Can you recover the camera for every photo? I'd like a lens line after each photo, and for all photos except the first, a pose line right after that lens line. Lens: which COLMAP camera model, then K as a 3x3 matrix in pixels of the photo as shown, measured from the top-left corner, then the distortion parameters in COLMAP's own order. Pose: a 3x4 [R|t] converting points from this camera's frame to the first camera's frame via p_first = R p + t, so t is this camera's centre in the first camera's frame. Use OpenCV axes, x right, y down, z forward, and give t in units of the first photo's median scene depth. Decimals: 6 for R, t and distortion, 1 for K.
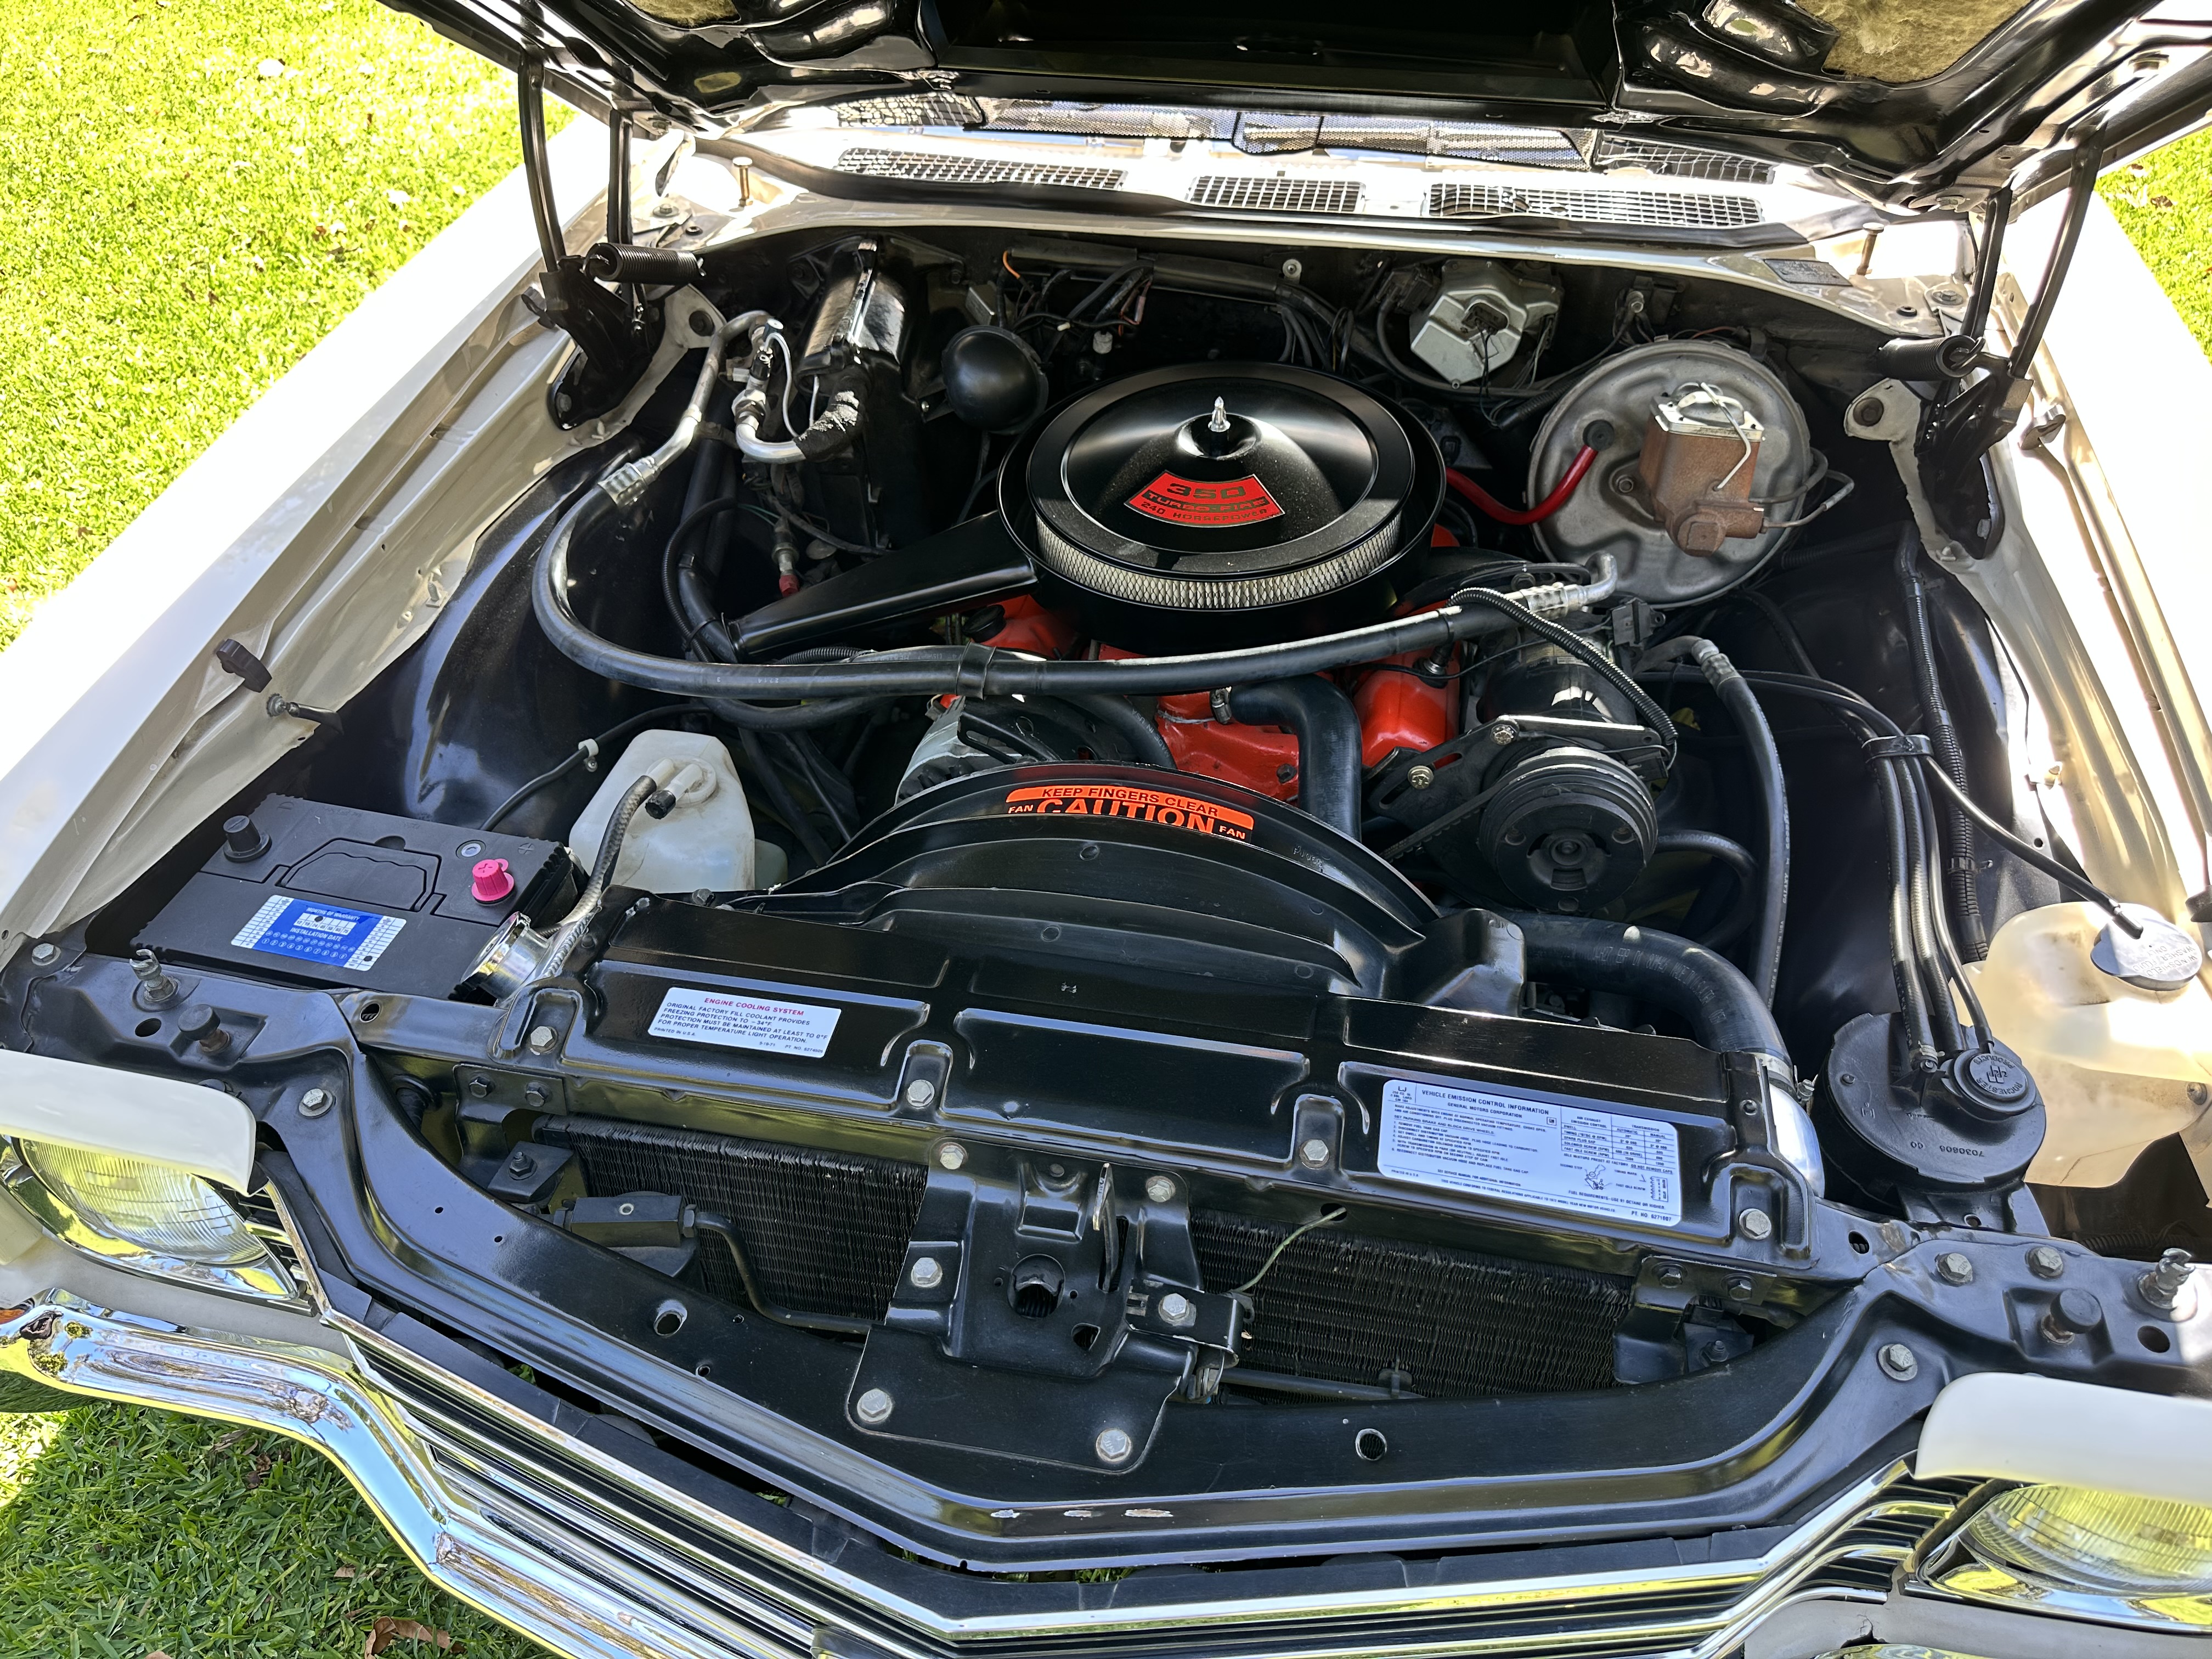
lens RADIAL K [[1493.4, 0, 1233.6], [0, 1493.4, 768.8], [0, 0, 1]] dist [0.076115, -0.193740]
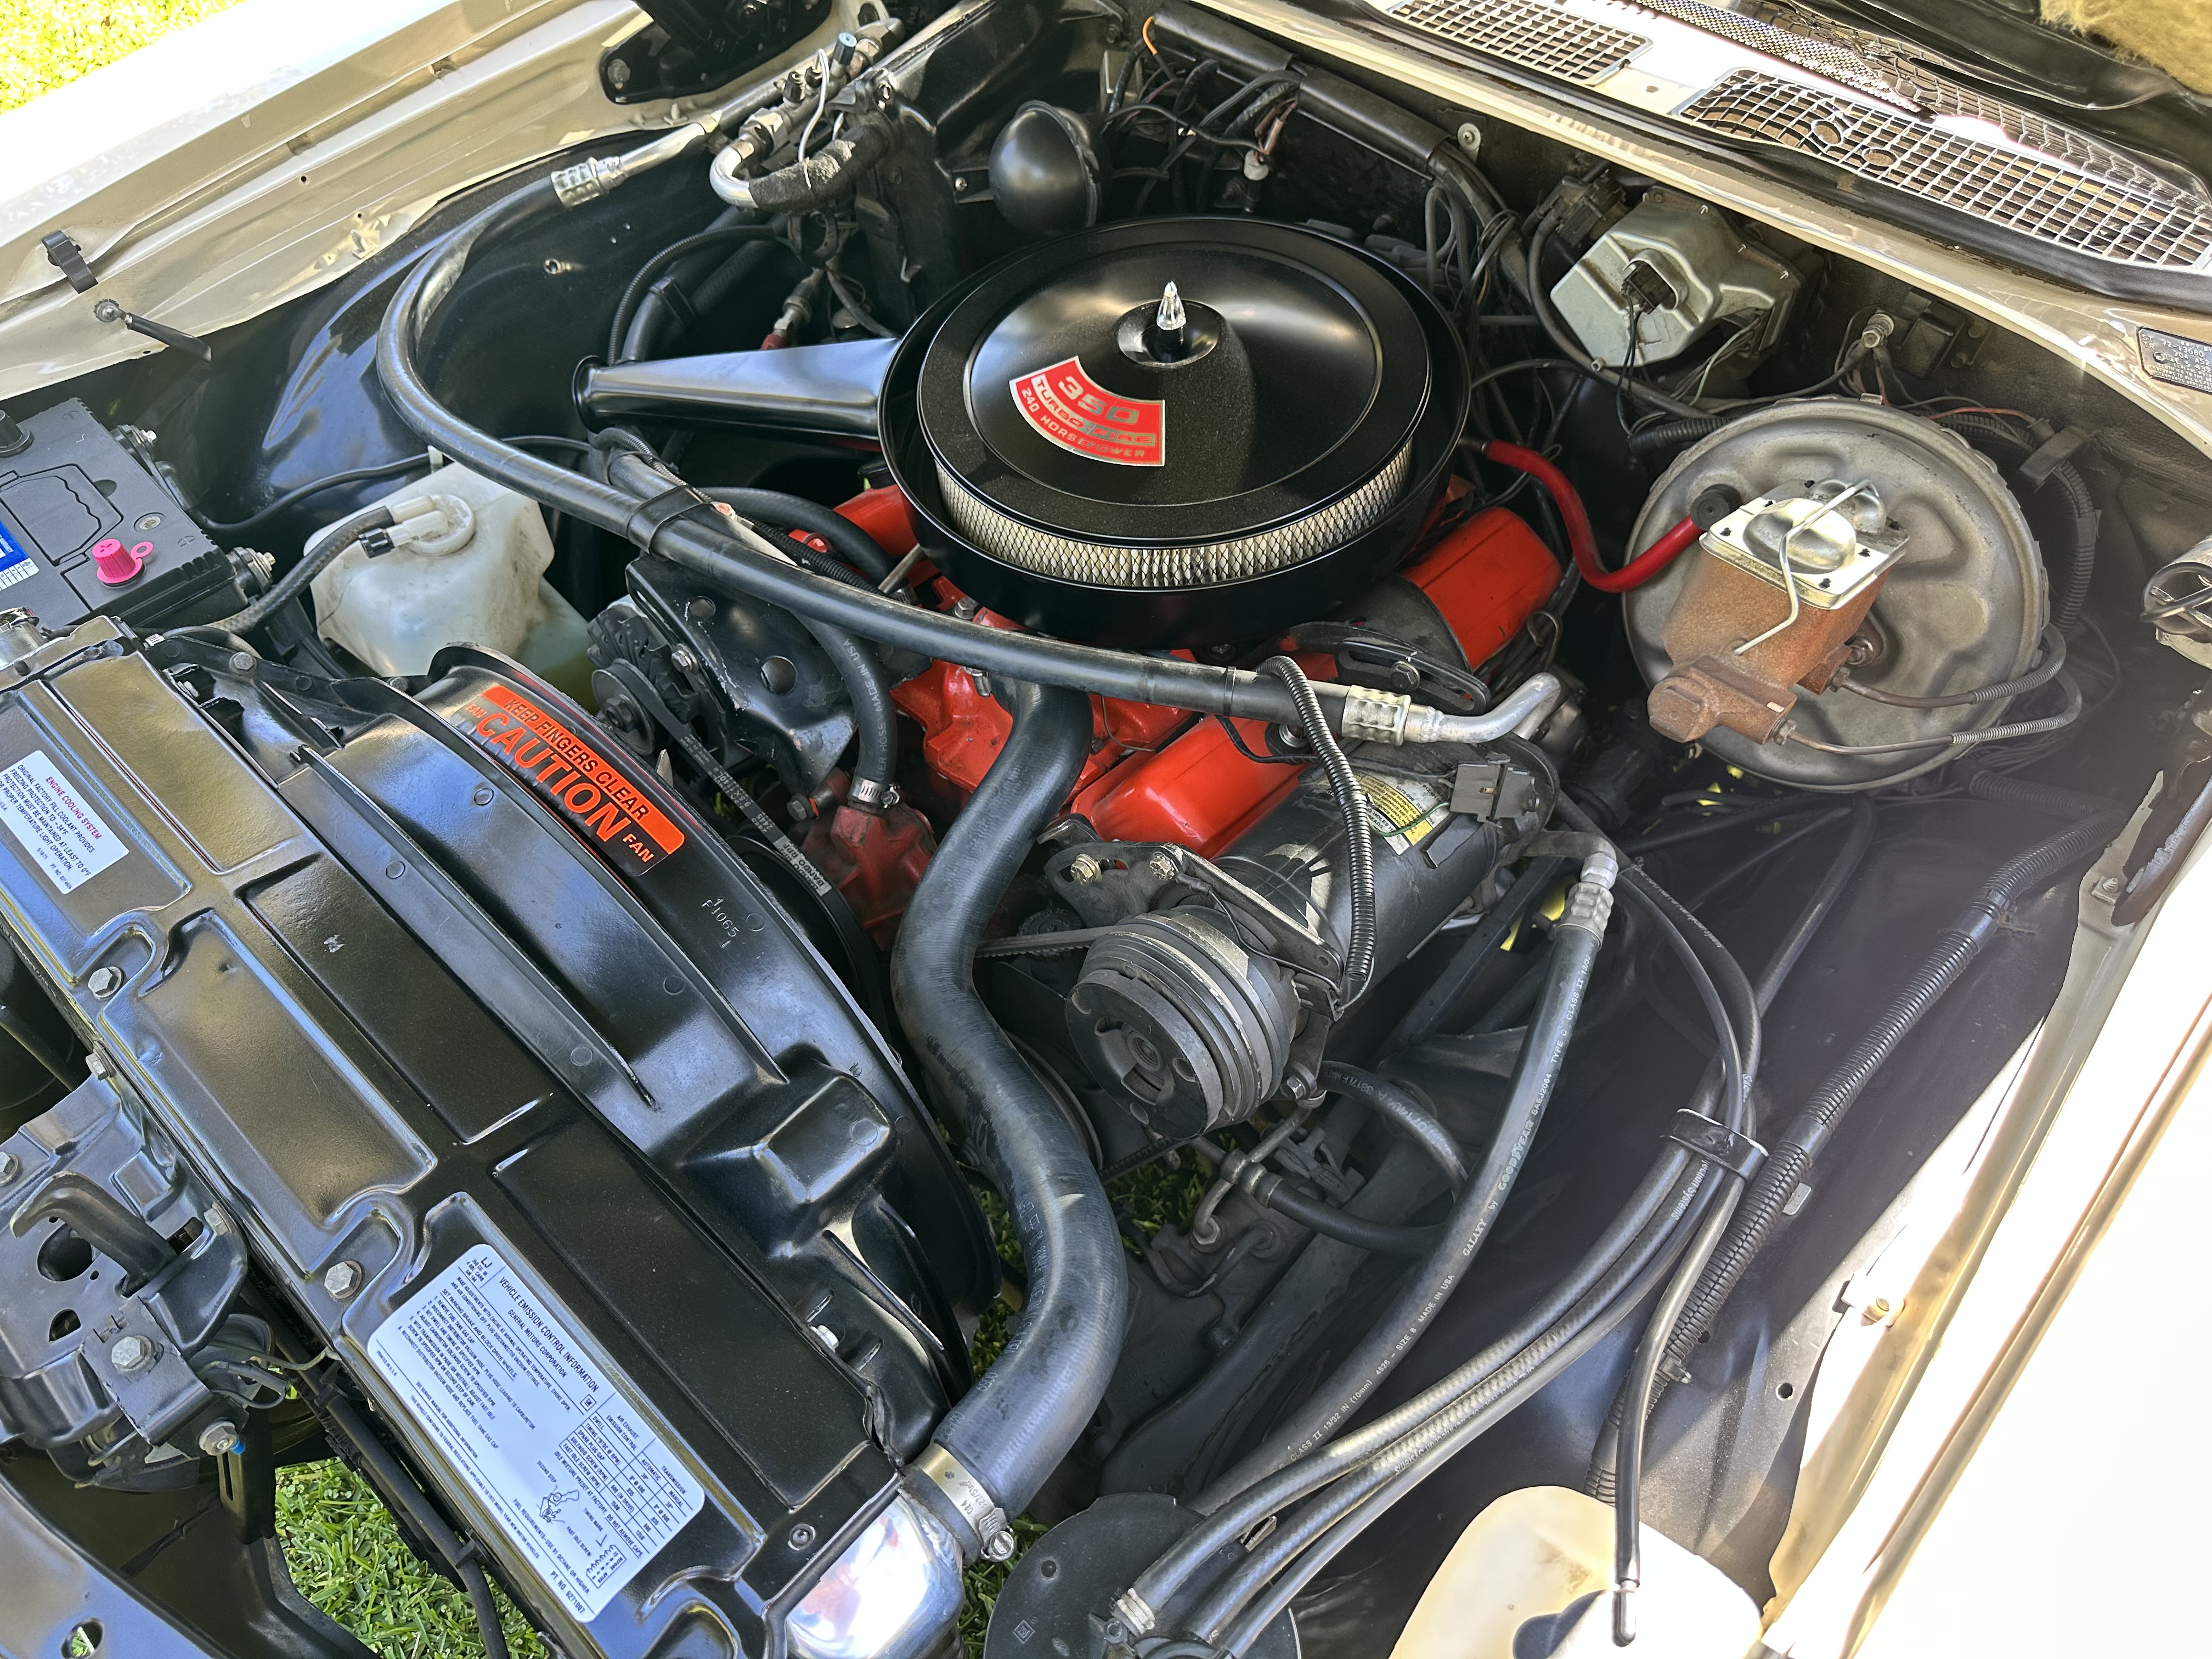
lens RADIAL K [[1588.1, 0, 1107.6], [0, 1588.1, 847.8], [0, 0, 1]] dist [0.006105, -0.057204]
pose [[0.846442, 0.416692, -0.331517, 0.305975], [-0.353658, 0.905371, 0.235010, -0.151216], [0.398073, -0.081679, 0.913710, 0.223493]]
